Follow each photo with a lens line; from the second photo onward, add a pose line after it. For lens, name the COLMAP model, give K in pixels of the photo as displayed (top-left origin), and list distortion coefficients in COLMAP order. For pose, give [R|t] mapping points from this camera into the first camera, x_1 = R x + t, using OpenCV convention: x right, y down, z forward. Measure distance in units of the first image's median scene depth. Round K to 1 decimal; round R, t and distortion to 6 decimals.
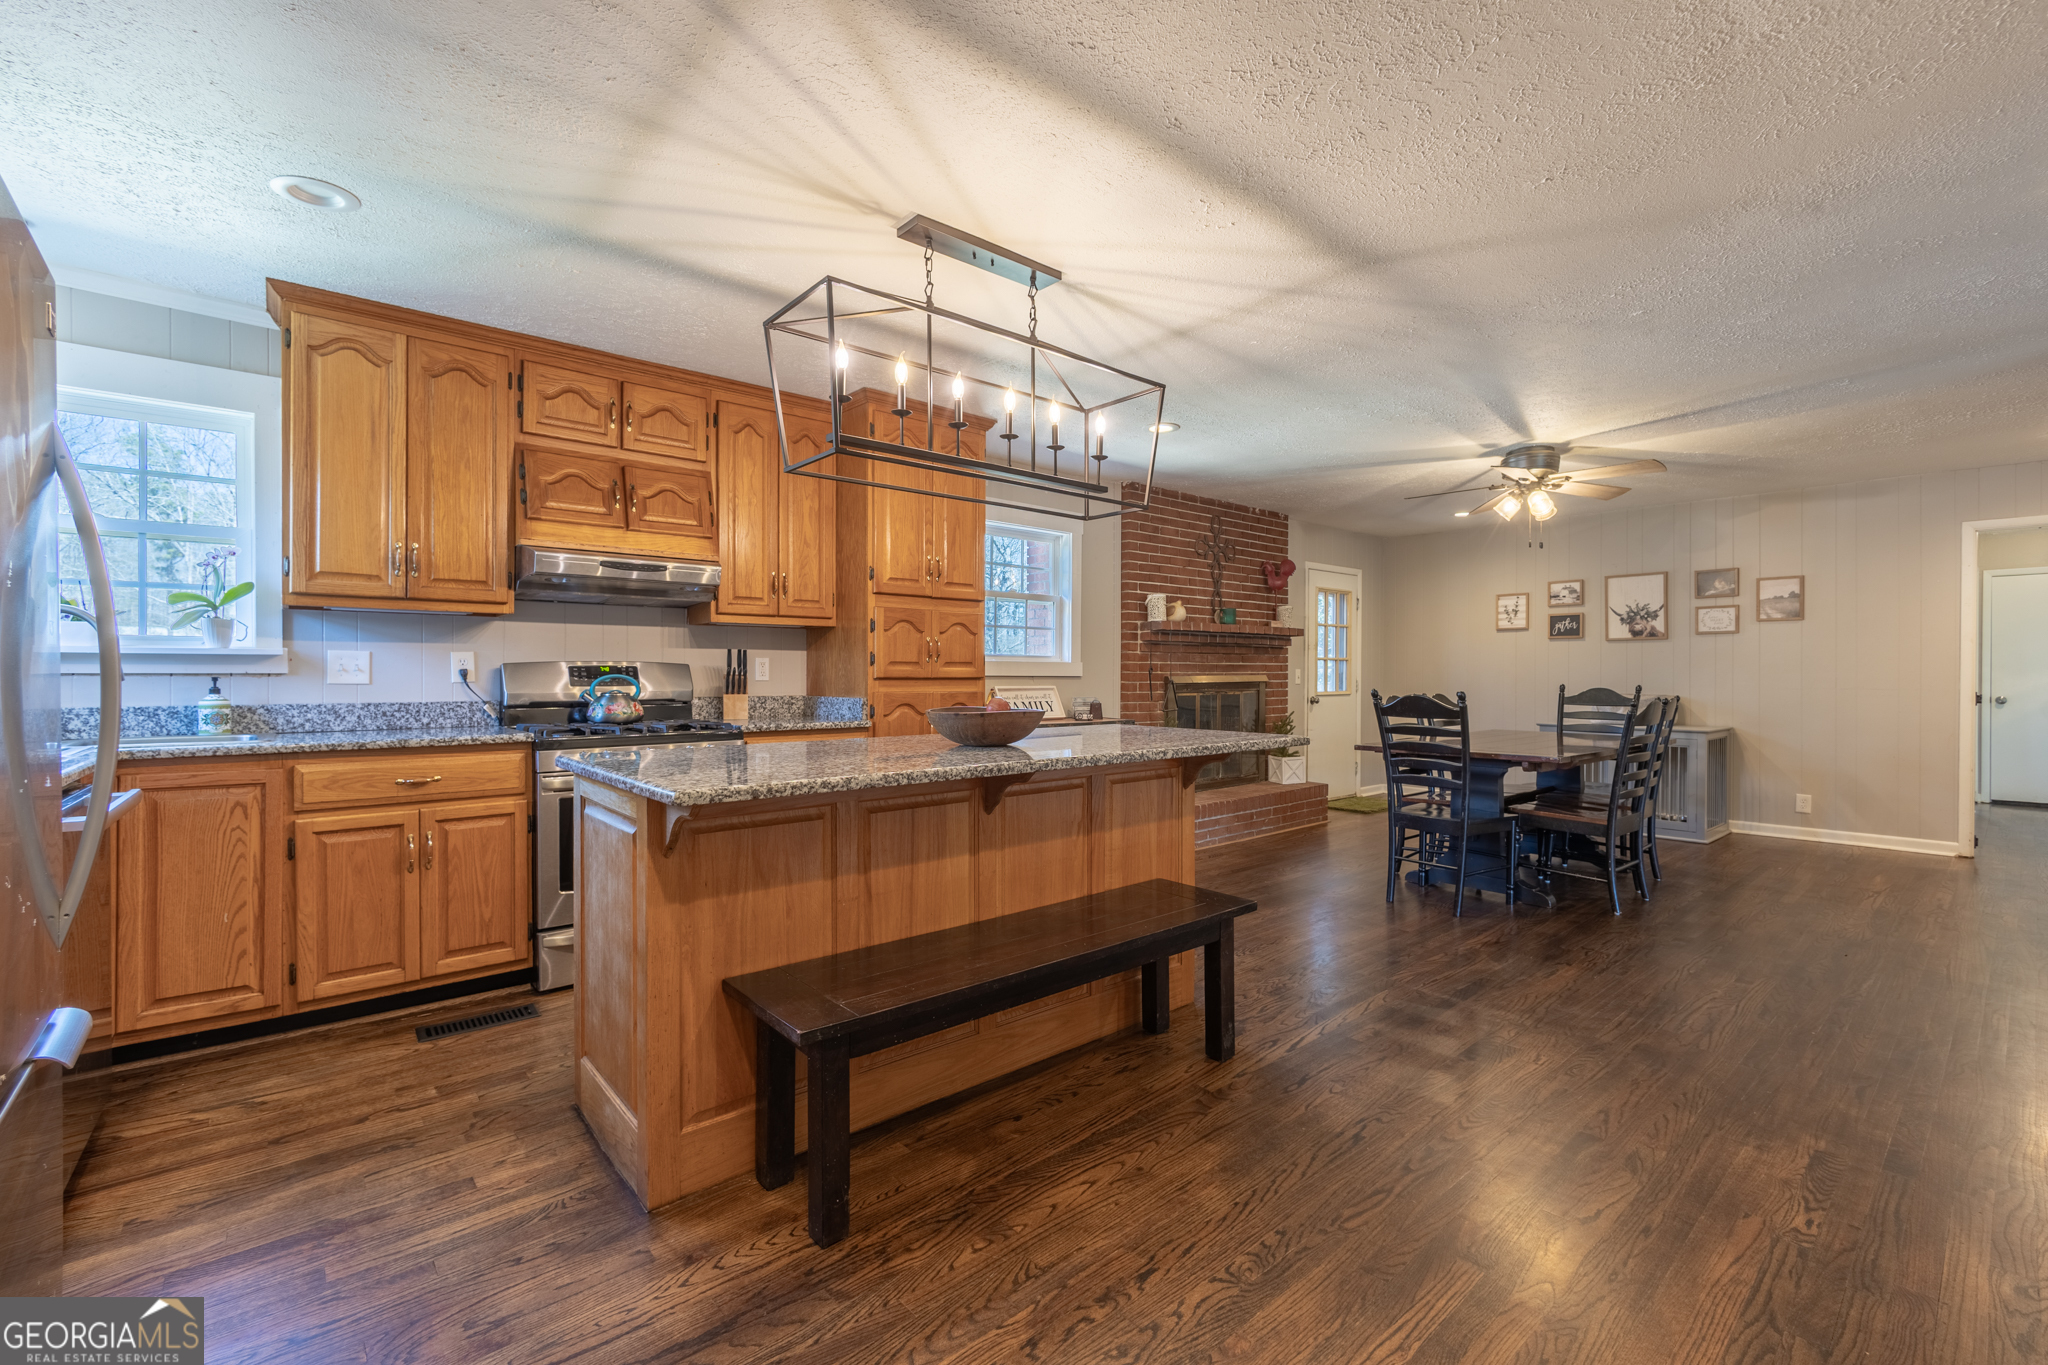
lens RADIAL K [[880.3, 0, 1026.1], [0, 880.3, 682.5], [0, 0, 1]] dist [-0.003344, 0.000234]
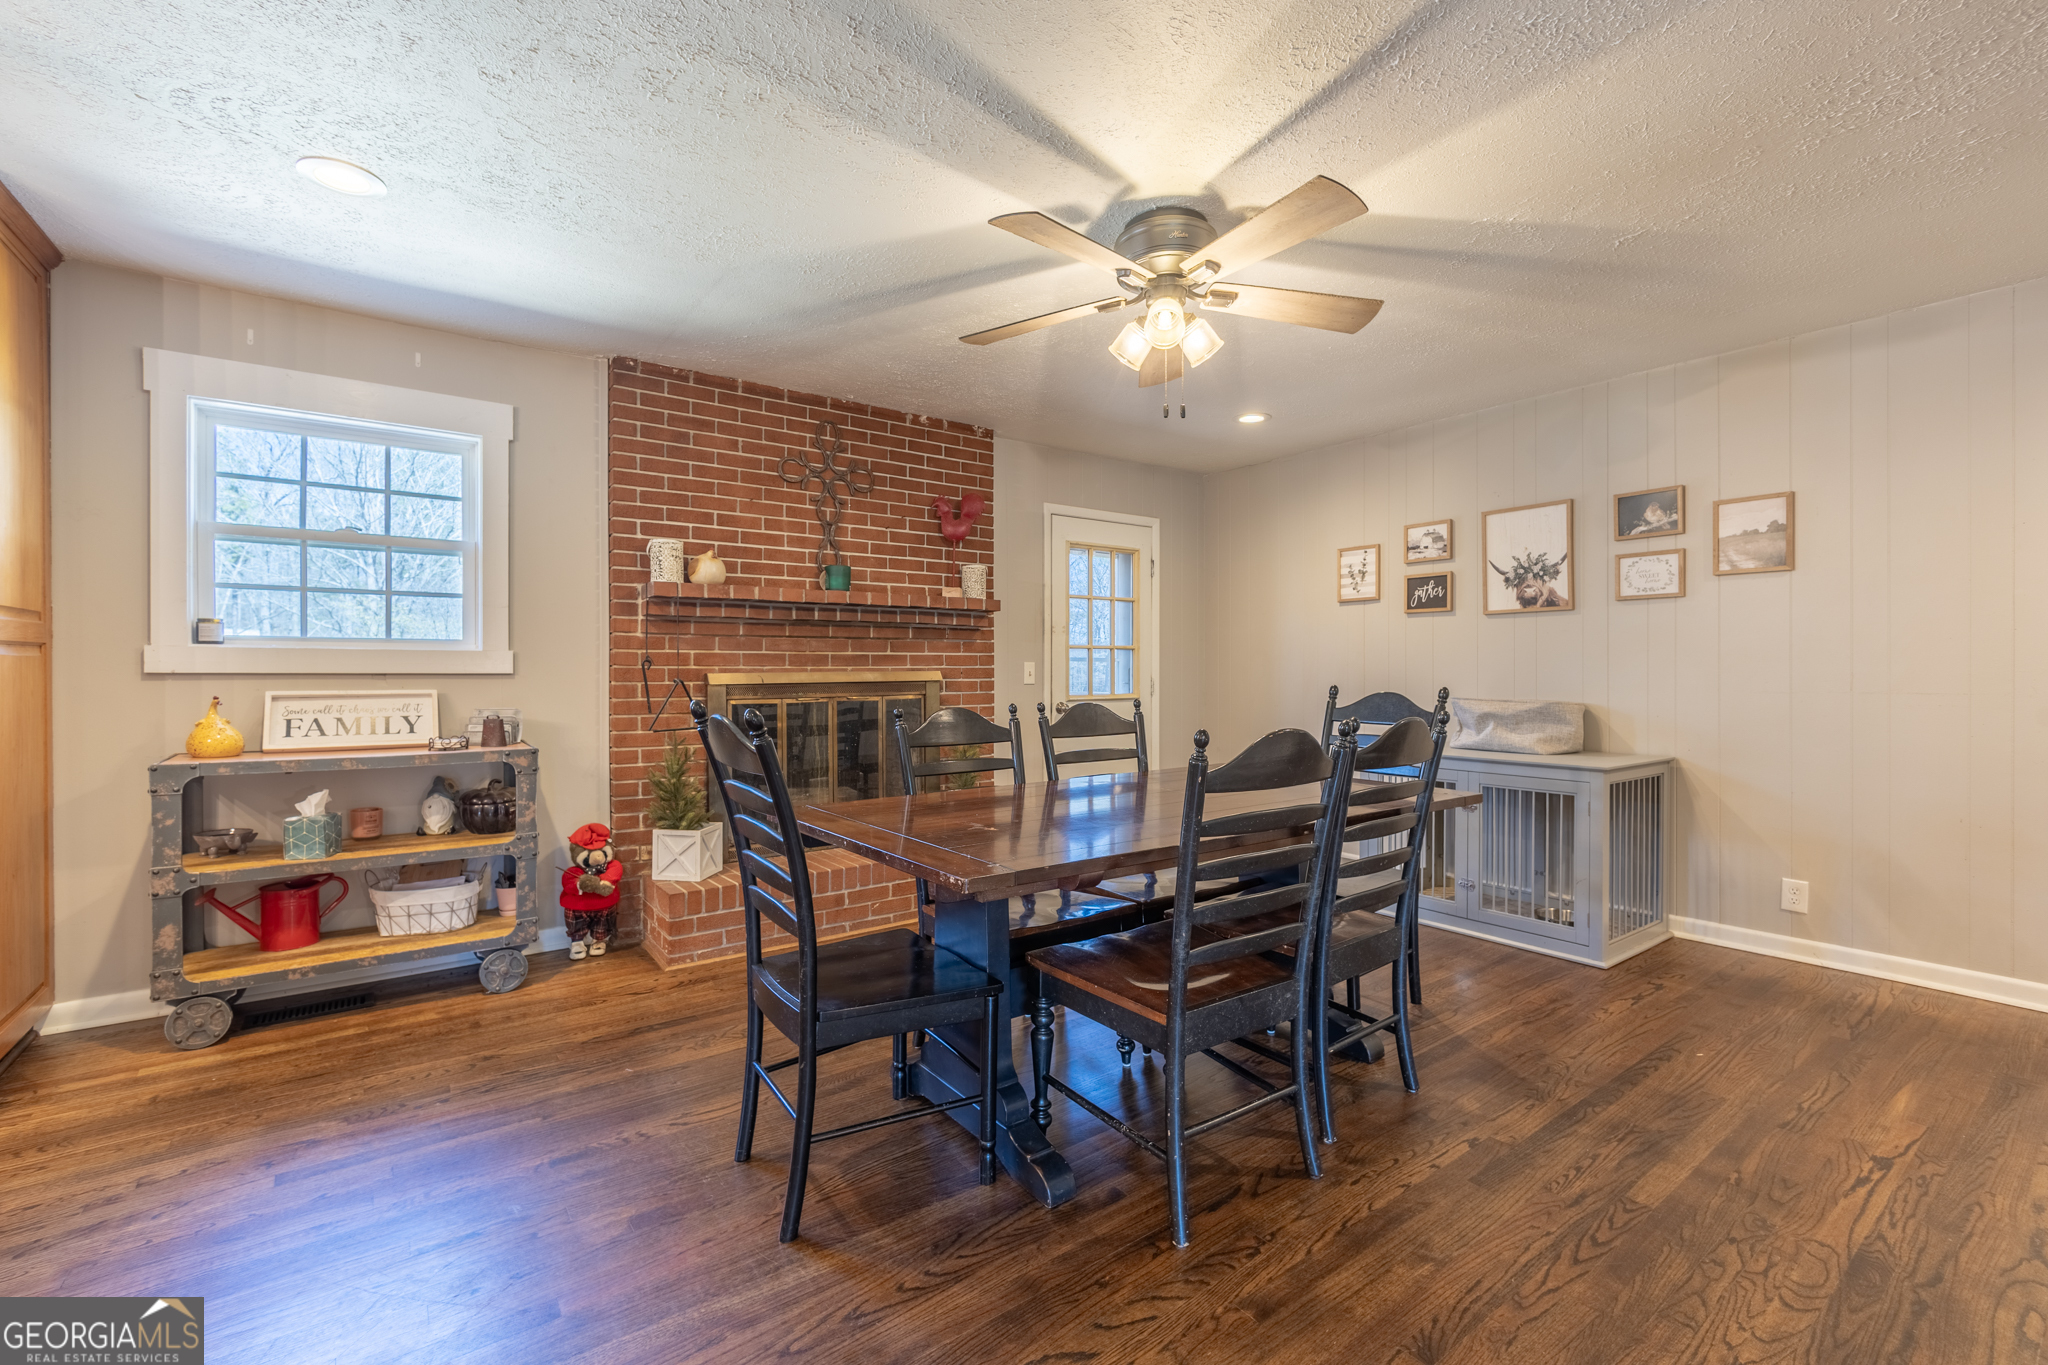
lens RADIAL K [[880.3, 0, 1020.7], [0, 880.3, 678.4], [0, 0, 1]] dist [-0.003344, 0.000234]
pose [[0.996997, -0.002187, -0.077412, 0.401762], [0.002069, 0.999997, -0.001602, -0.001709], [0.077415, 0.001437, 0.996998, 0.369739]]
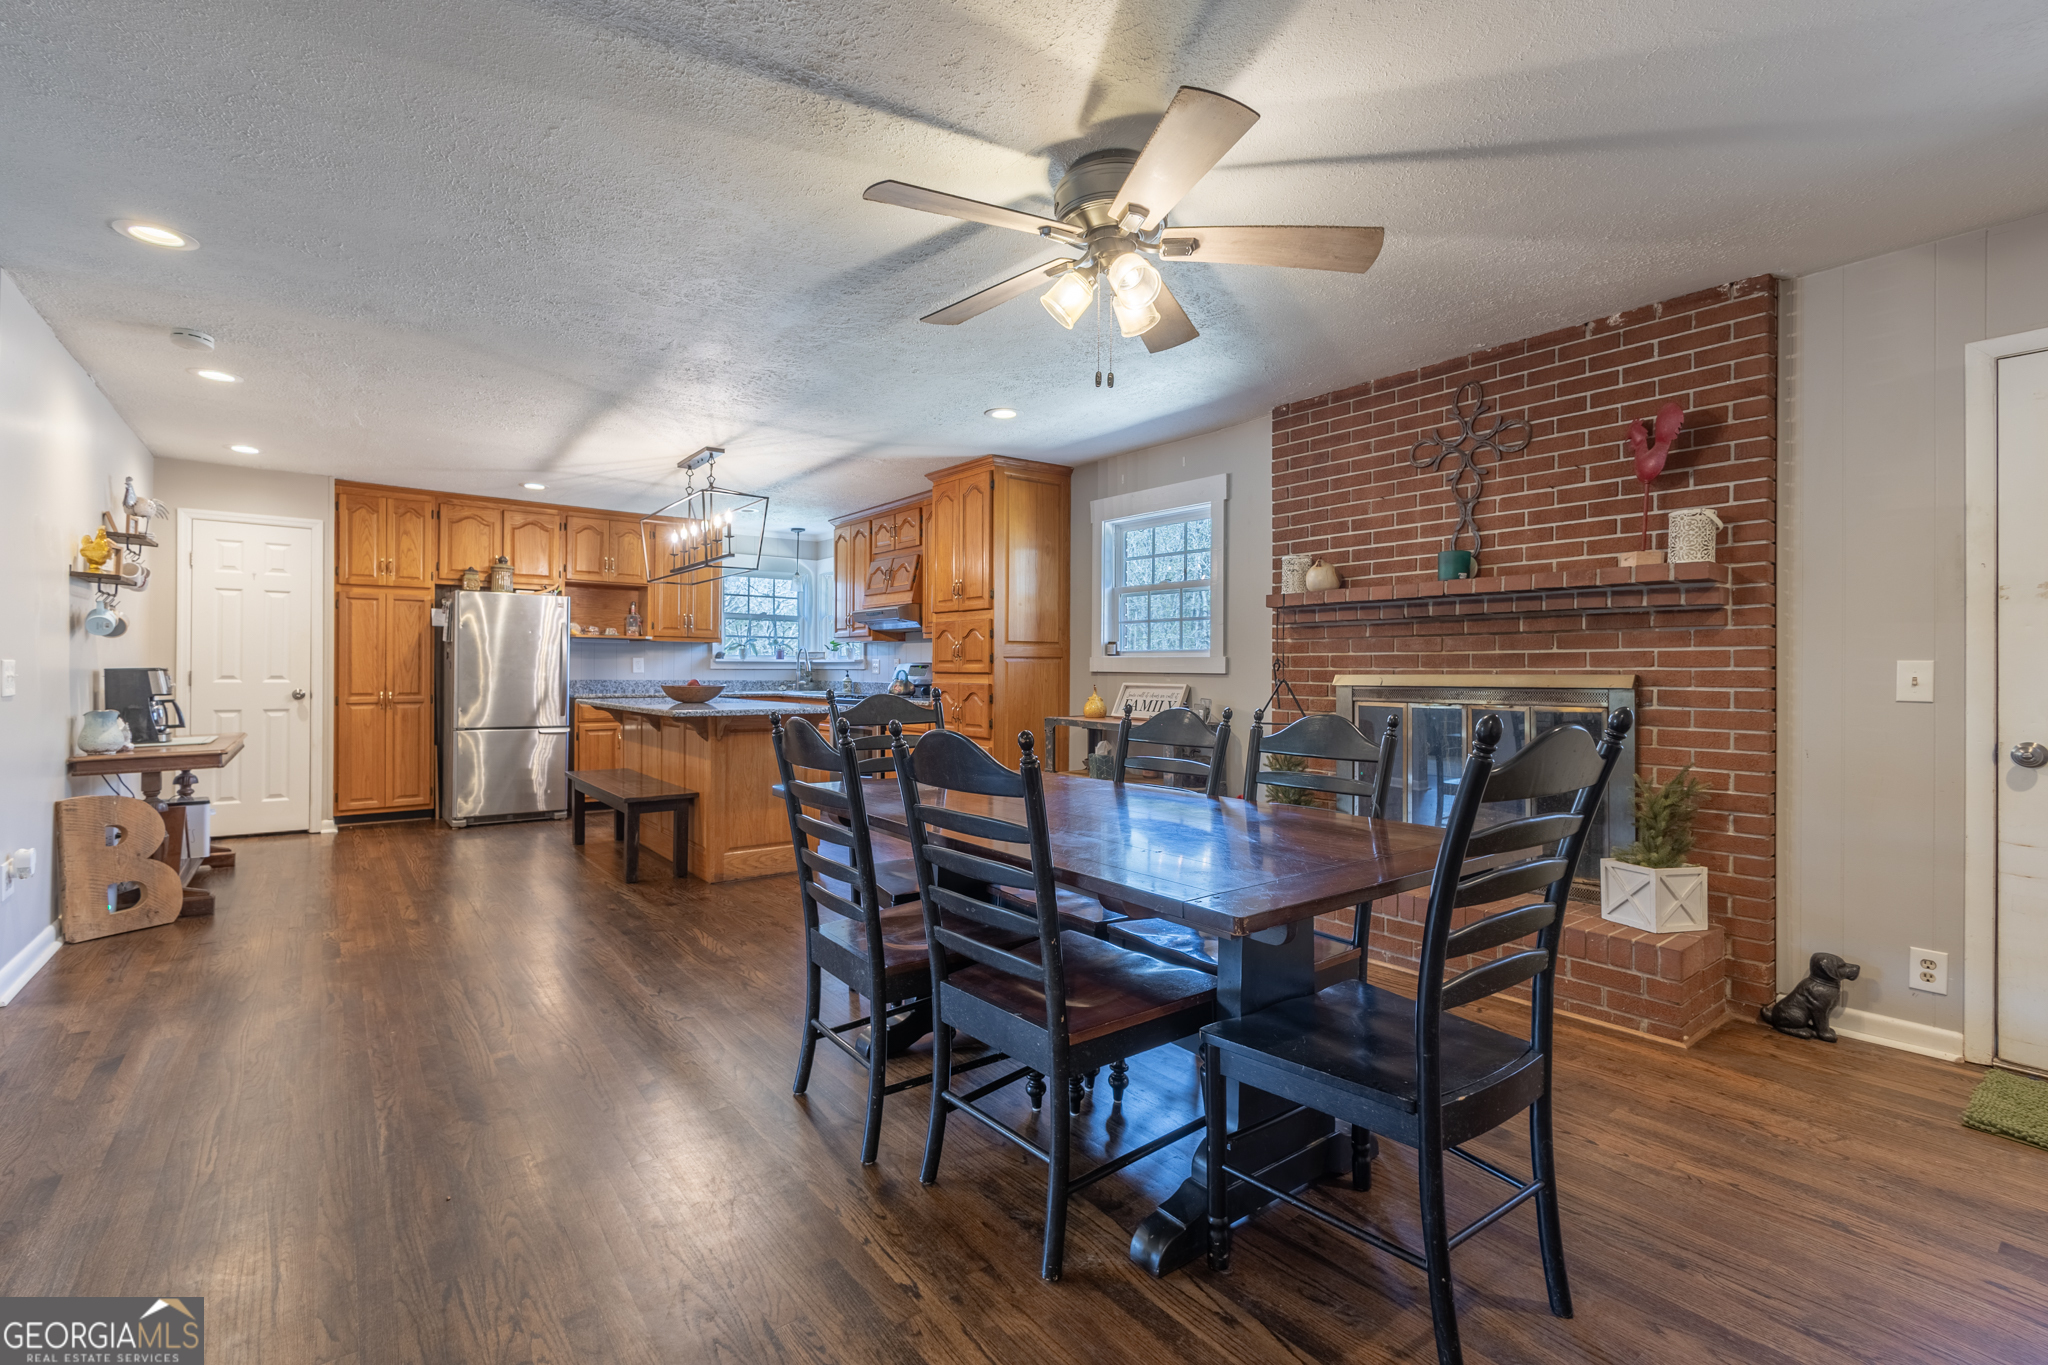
lens RADIAL K [[935.0, 0, 1020.1], [0, 935.0, 665.7], [0, 0, 1]] dist [0.000194, -0.000001]
pose [[-0.077841, -0.008610, -0.996929, 0.811707], [-0.018511, 0.999803, -0.007189, -0.004010], [0.996794, 0.017895, -0.077985, 0.763308]]
